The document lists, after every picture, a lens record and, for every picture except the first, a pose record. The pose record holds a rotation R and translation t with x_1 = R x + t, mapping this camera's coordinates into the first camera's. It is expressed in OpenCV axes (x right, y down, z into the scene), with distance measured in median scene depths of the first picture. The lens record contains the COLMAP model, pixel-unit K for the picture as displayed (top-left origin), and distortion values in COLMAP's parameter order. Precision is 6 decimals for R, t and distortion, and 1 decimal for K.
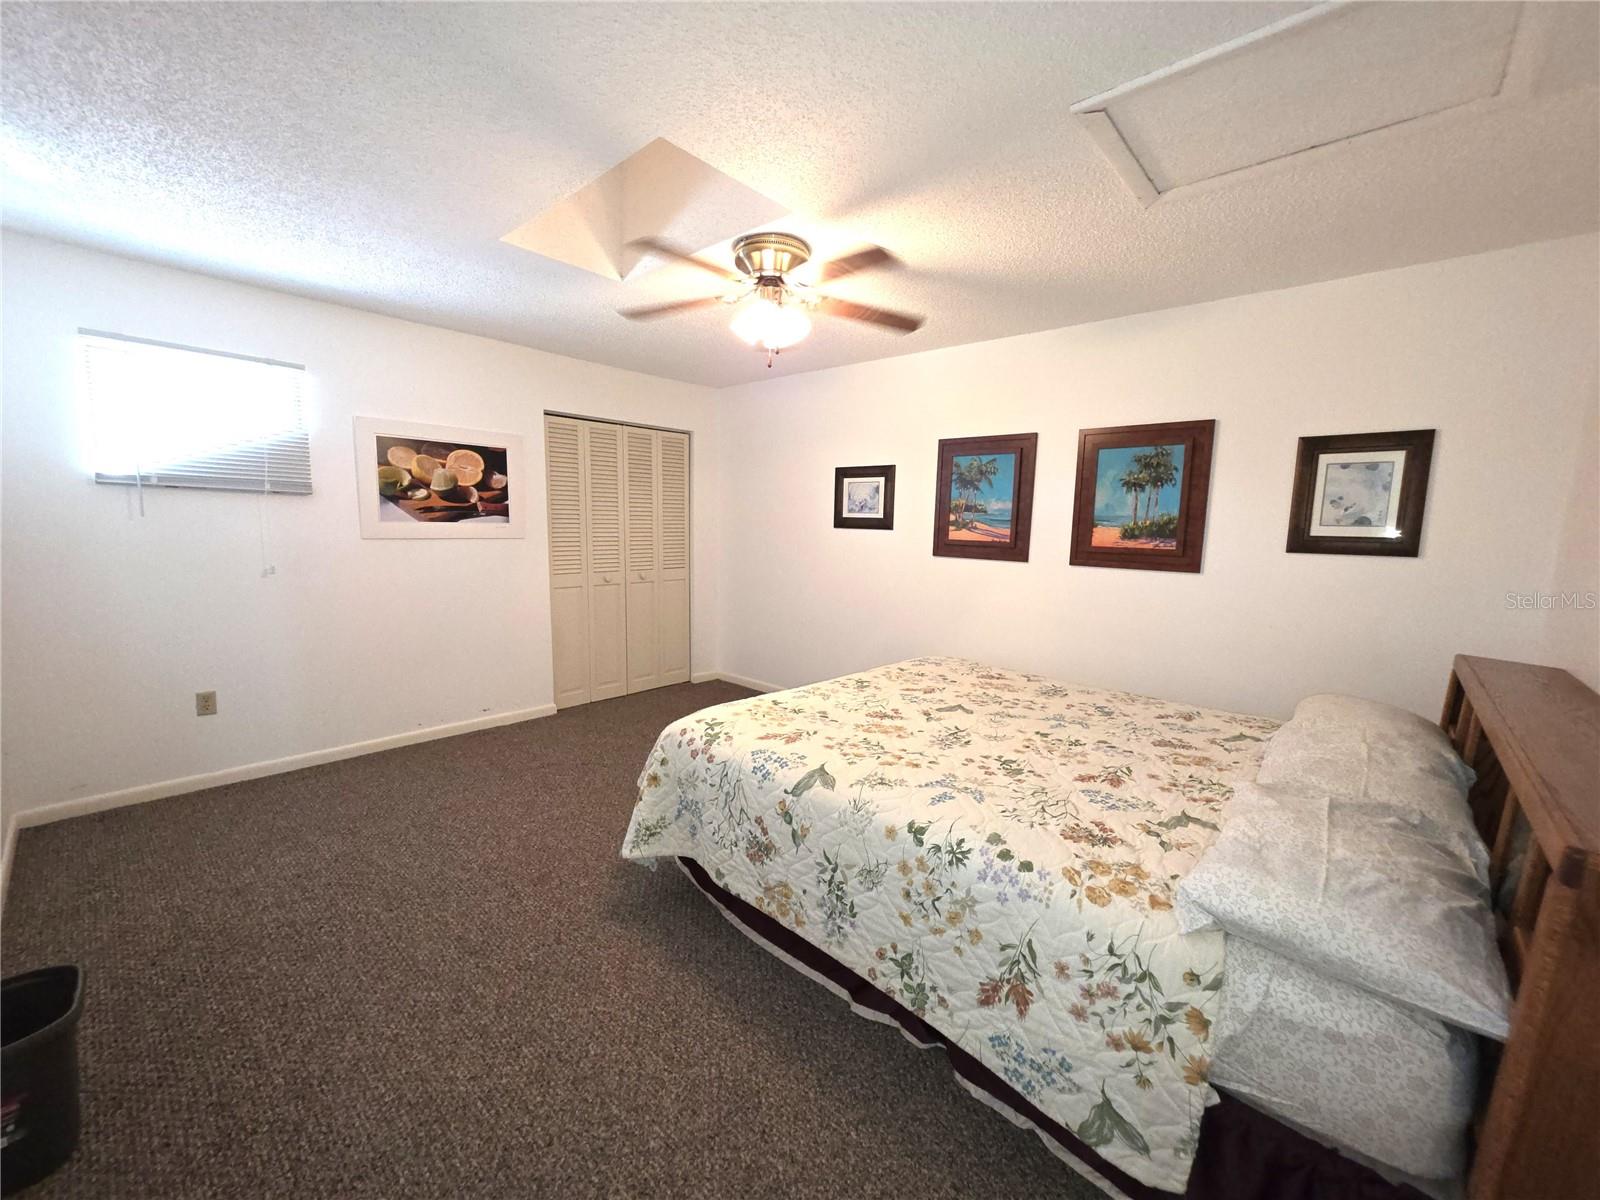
lens RADIAL K [[635.7, 0, 806.0], [0, 635.7, 605.7], [0, 0, 1]] dist [-0.000620, 0.001177]
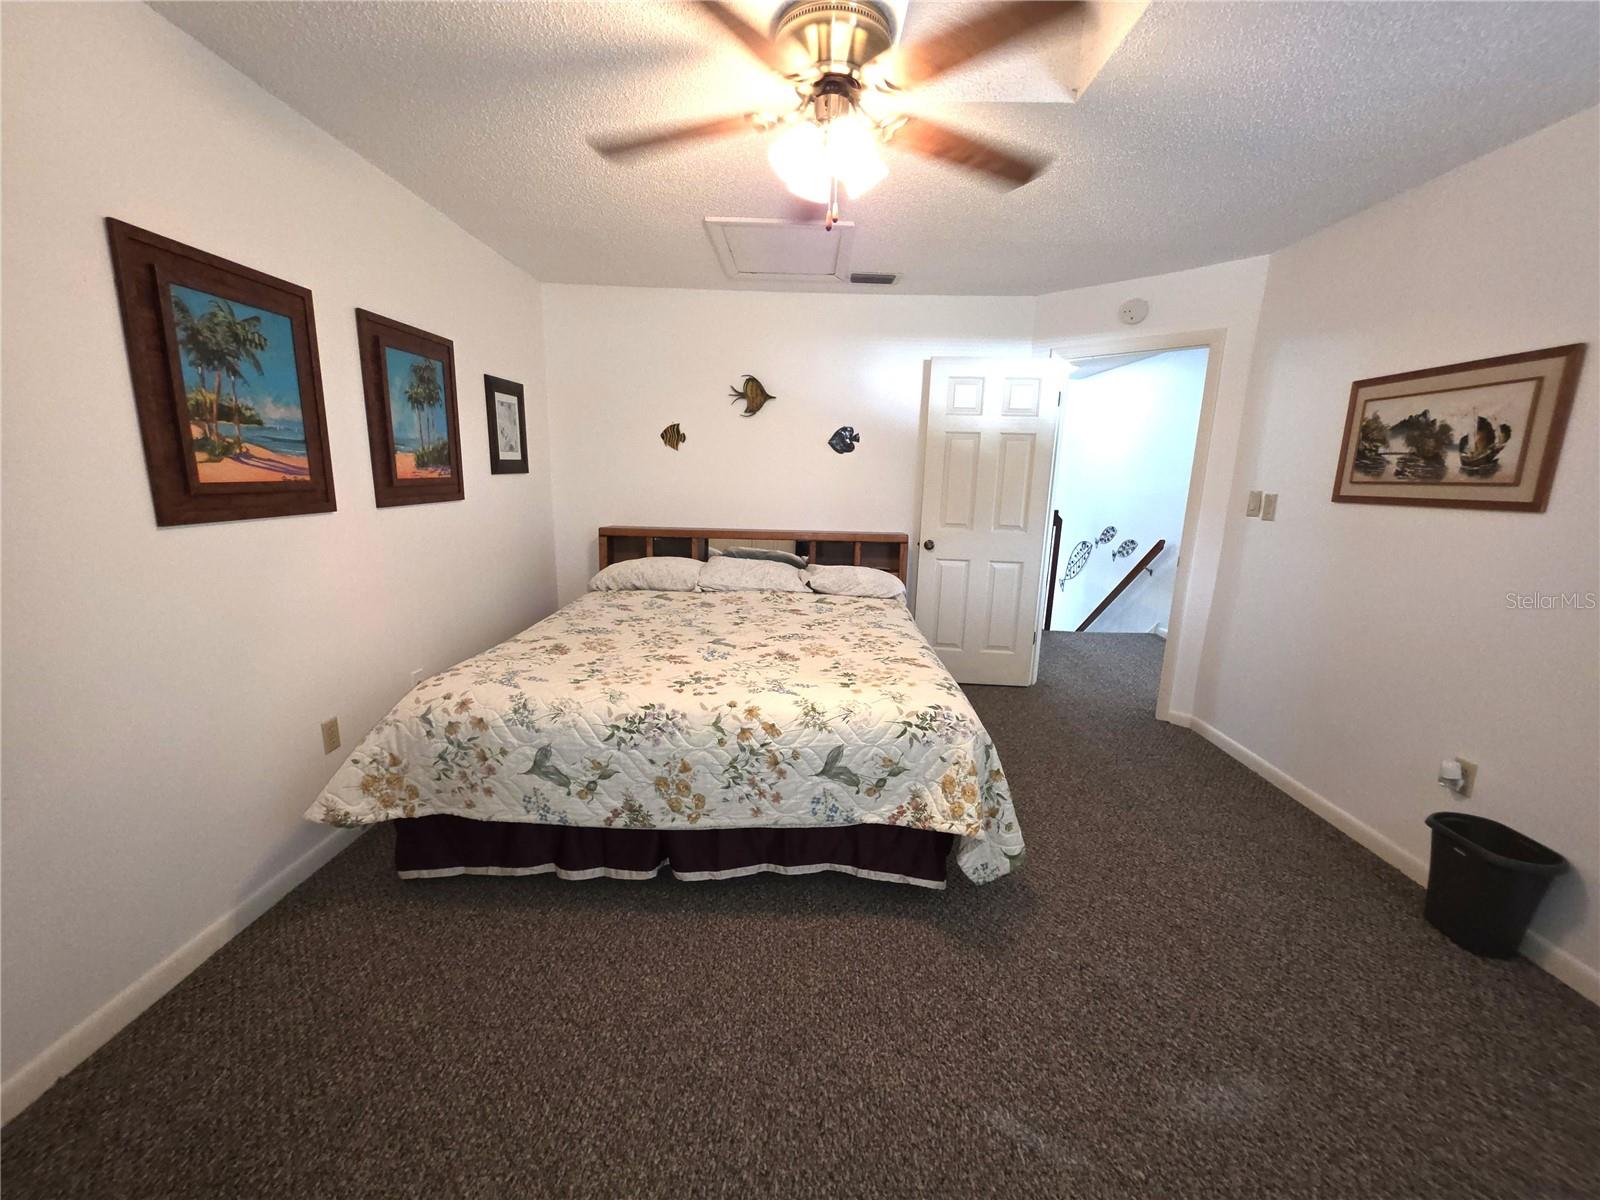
lens RADIAL K [[635.7, 0, 806.0], [0, 635.7, 605.7], [0, 0, 1]] dist [-0.000620, 0.001177]
pose [[-0.658545, -0.198645, 0.725851, -0.463784], [0.059868, 0.947646, 0.313661, -0.164576], [-0.750156, 0.250015, -0.612175, 1.178312]]
